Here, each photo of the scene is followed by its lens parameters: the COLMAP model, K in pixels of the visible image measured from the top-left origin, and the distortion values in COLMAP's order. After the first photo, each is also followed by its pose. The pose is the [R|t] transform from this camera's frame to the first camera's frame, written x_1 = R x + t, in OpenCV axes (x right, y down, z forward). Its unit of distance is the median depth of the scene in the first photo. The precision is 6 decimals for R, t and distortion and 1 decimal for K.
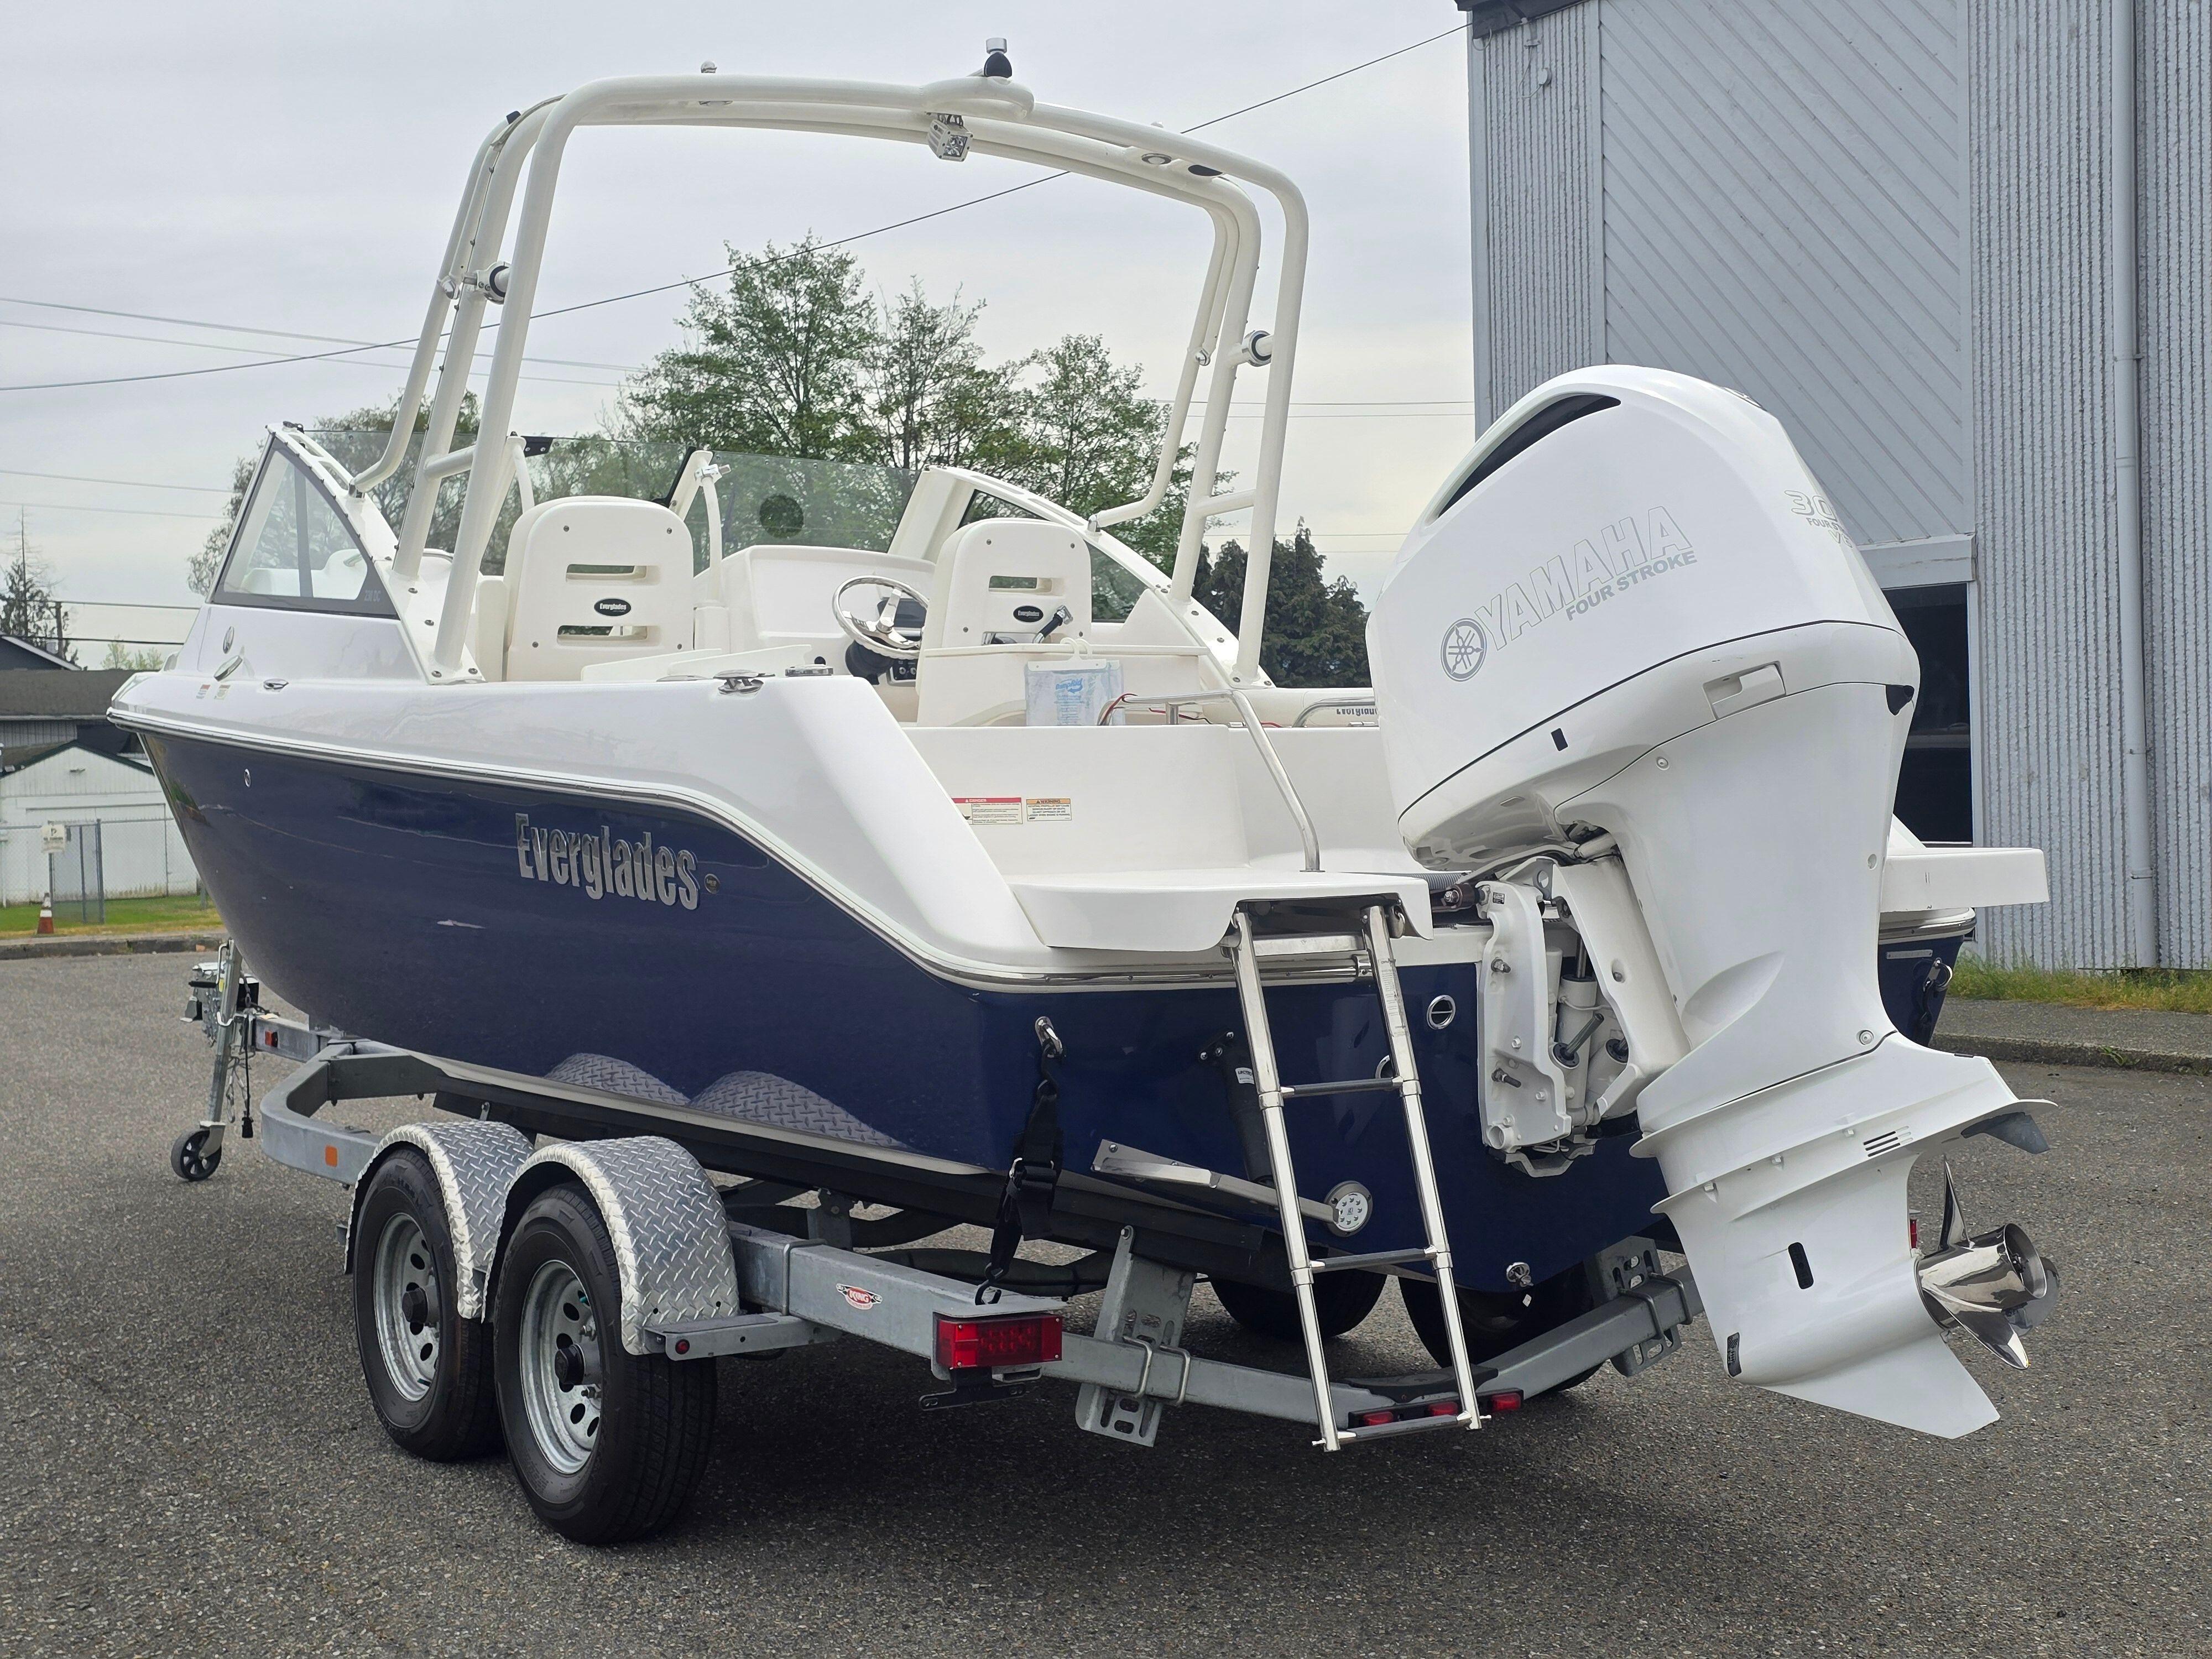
lens RADIAL K [[2967.8, 0, 1148.4], [0, 2967.8, 829.8], [0, 0, 1]] dist [0.210050, -0.671564]
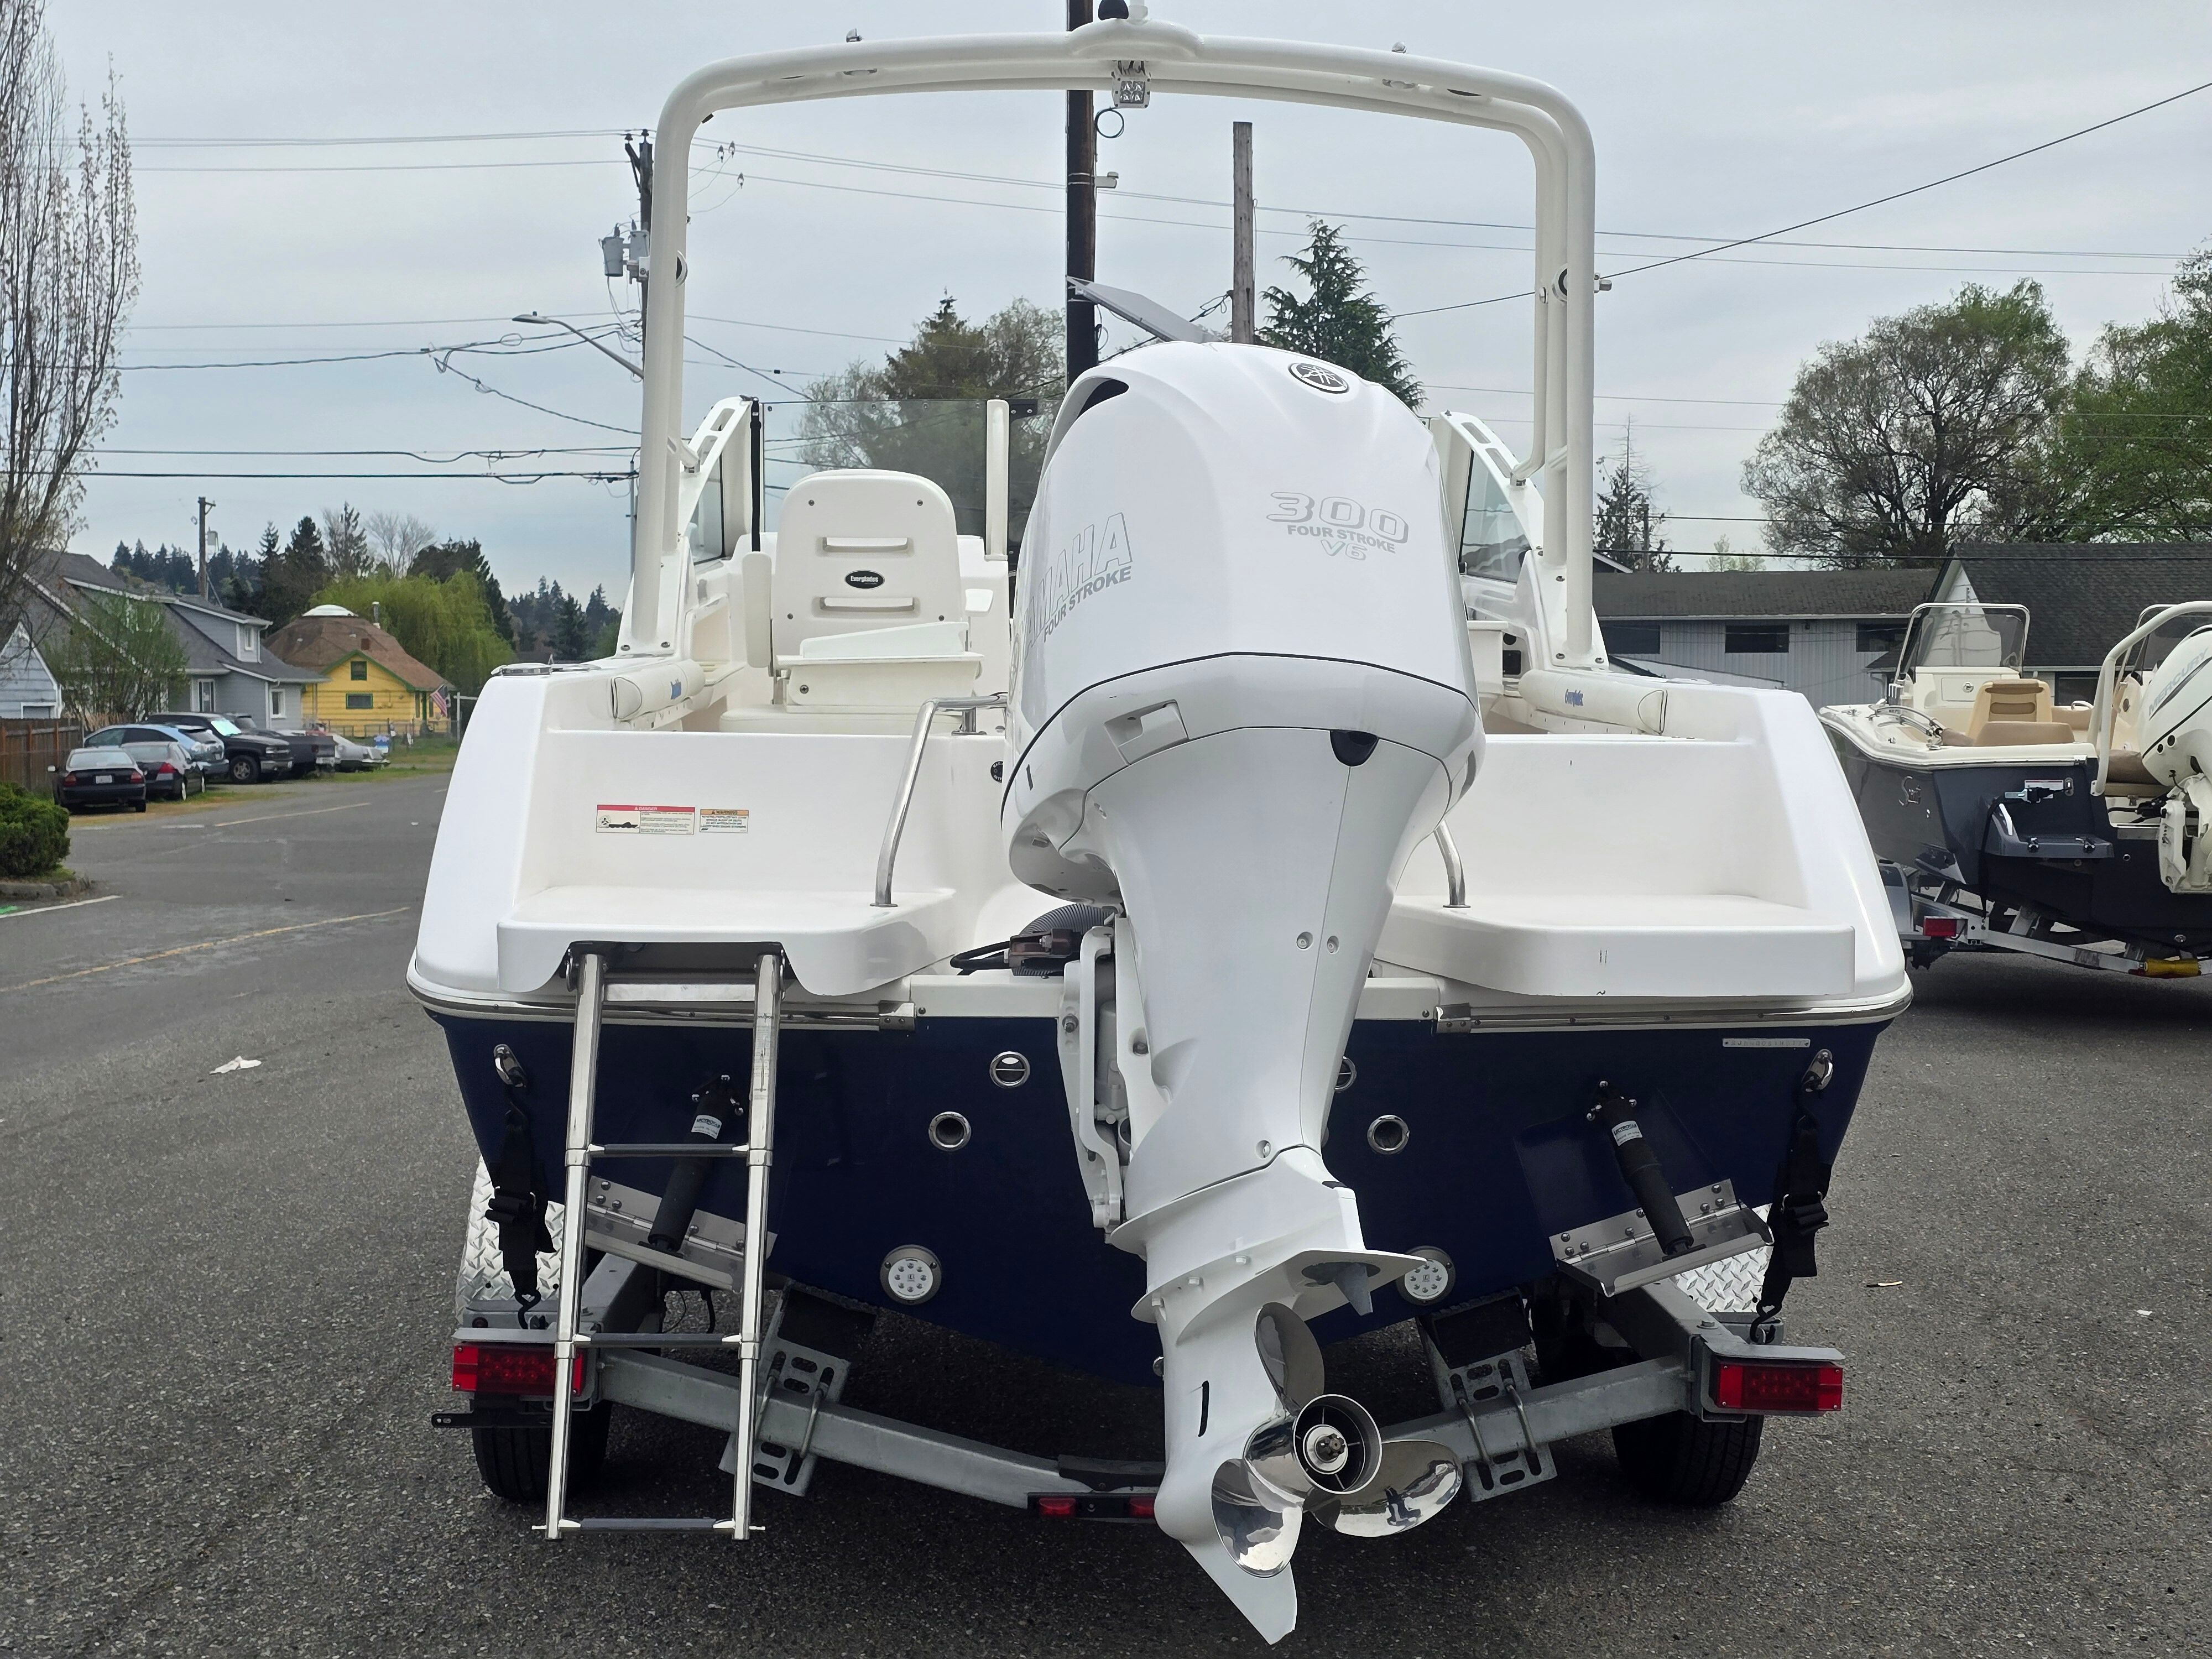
lens RADIAL K [[2967.8, 0, 1148.4], [0, 2967.8, 829.8], [0, 0, 1]] dist [0.210050, -0.671564]
pose [[0.859896, 0.049930, -0.508022, 0.570084], [-0.032134, 0.998526, 0.043748, -0.050168], [0.509458, -0.021294, 0.860232, 0.242736]]
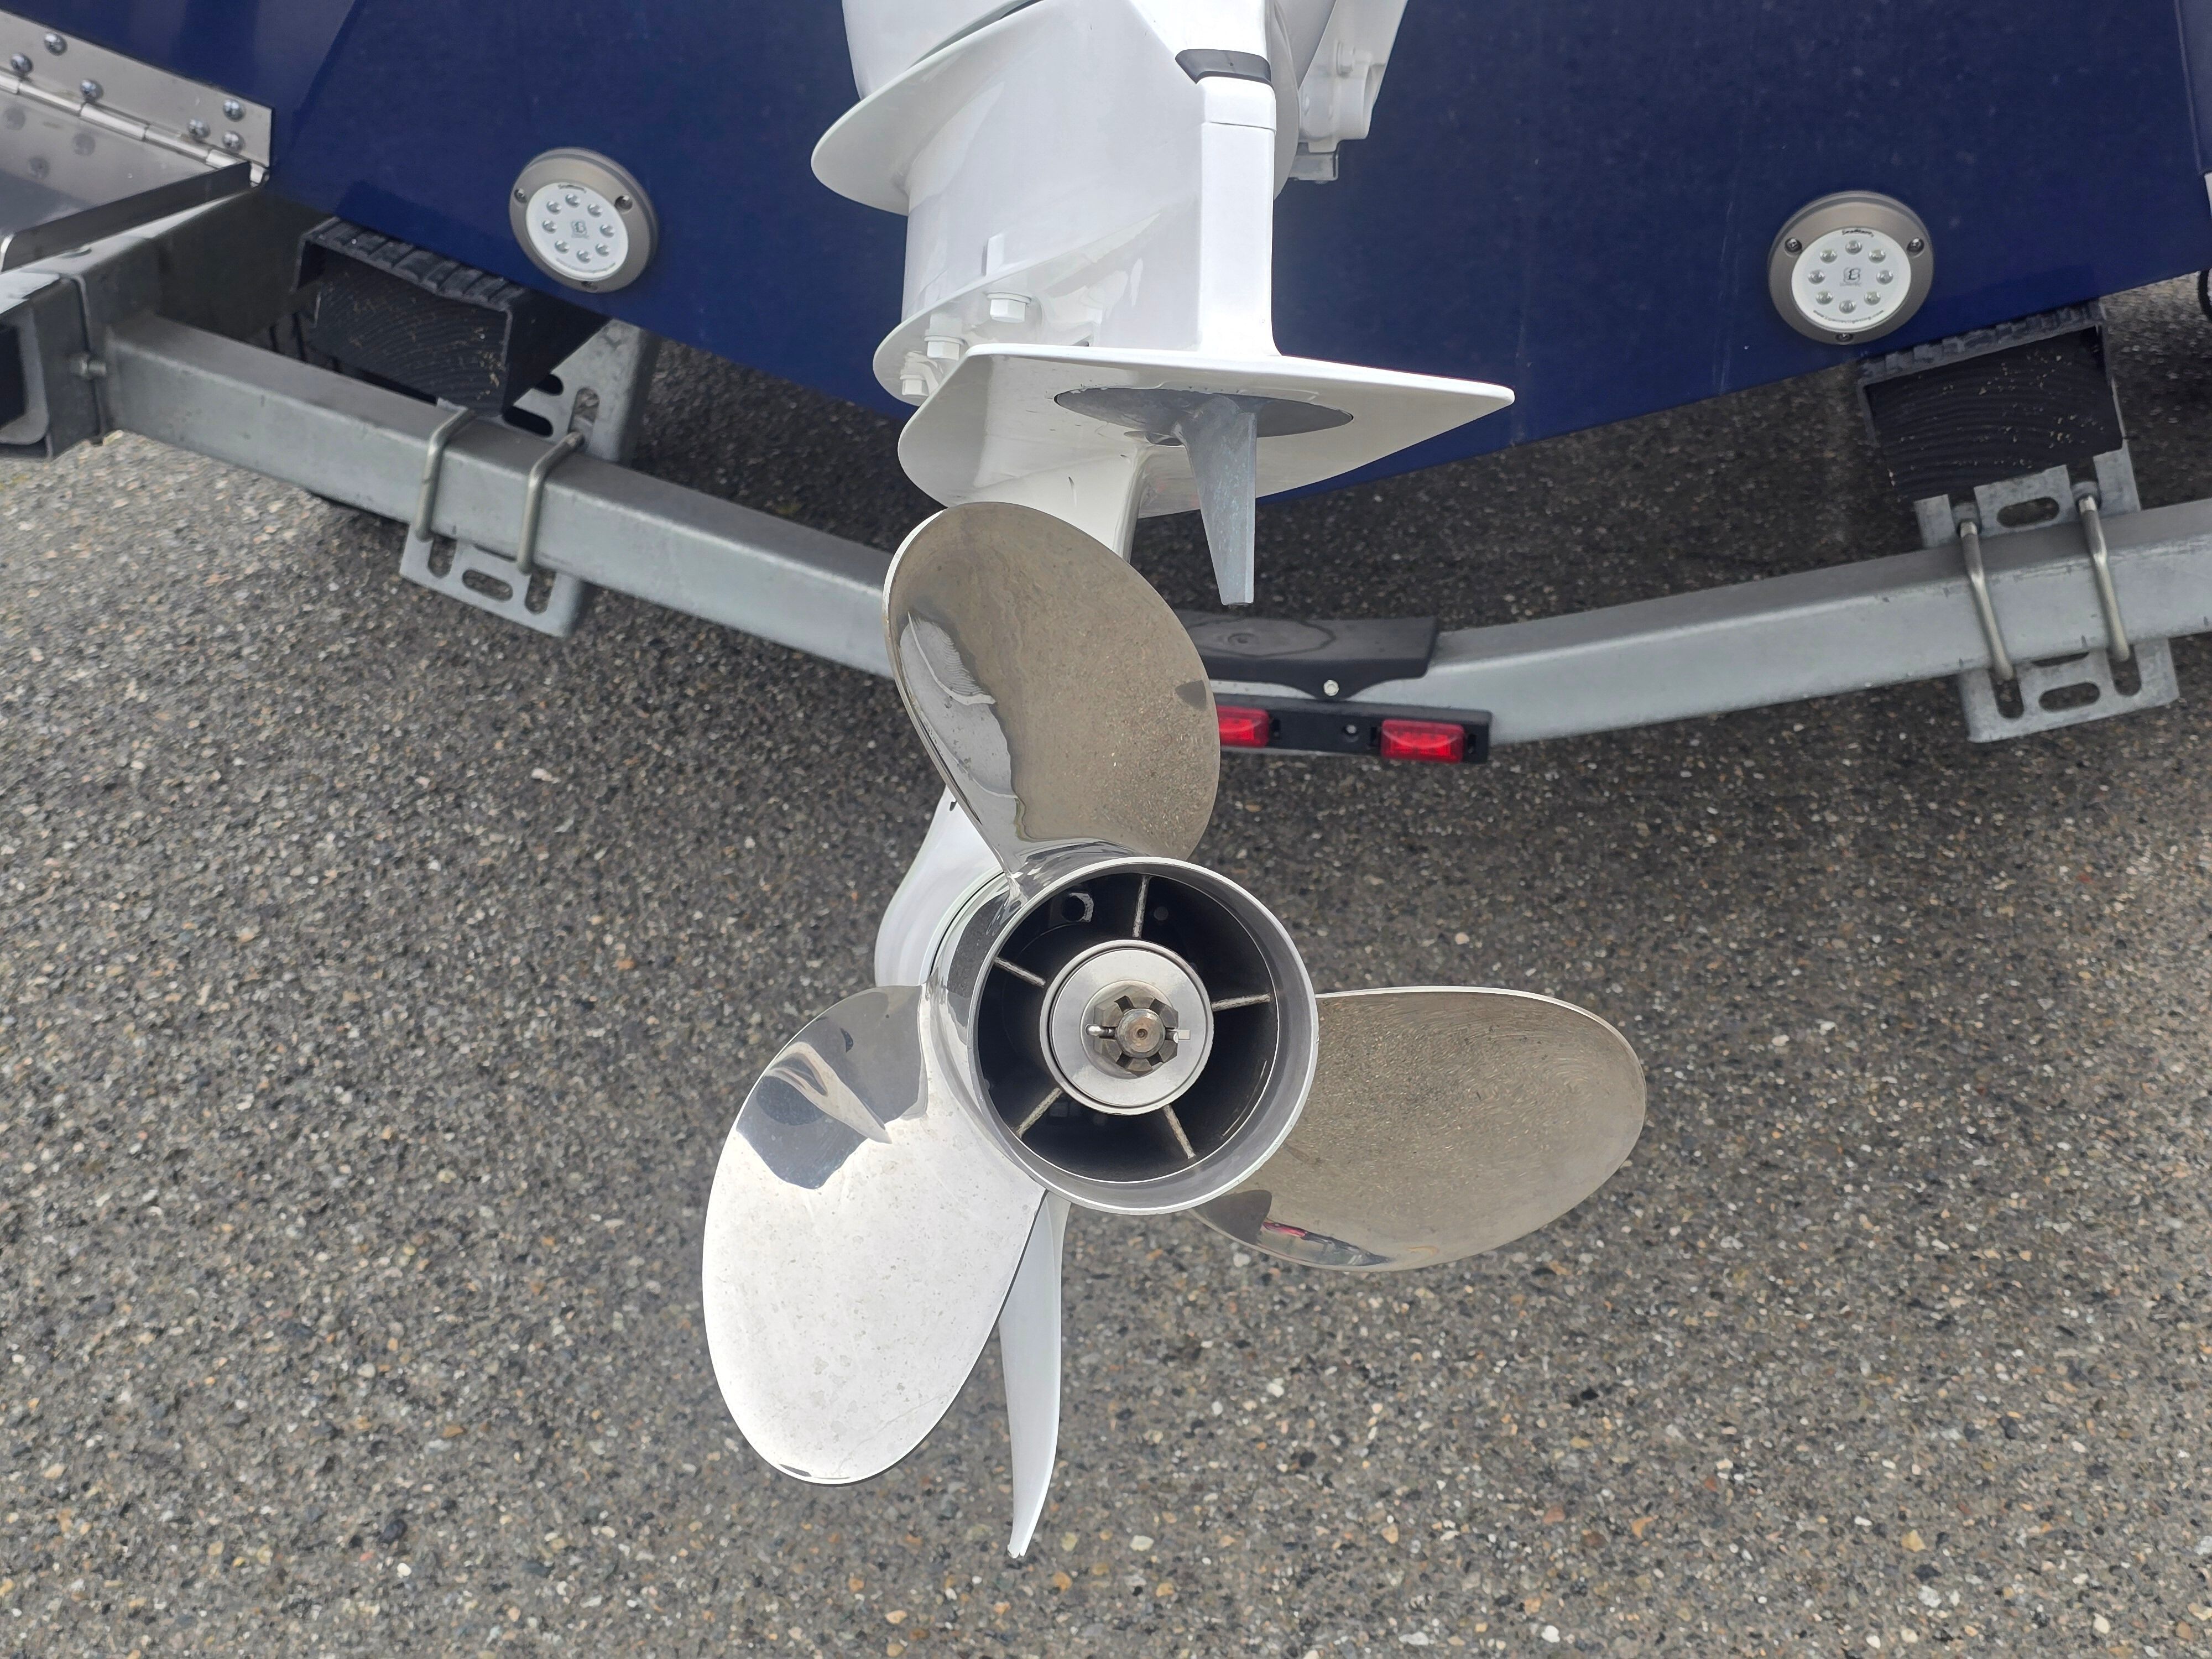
lens RADIAL K [[2967.8, 0, 1148.4], [0, 2967.8, 829.8], [0, 0, 1]] dist [0.210050, -0.671564]
pose [[0.710724, 0.311157, -0.630914, 0.373983], [-0.009433, 0.900994, 0.433730, 0.028650], [0.703408, -0.302311, 0.643293, 0.754375]]
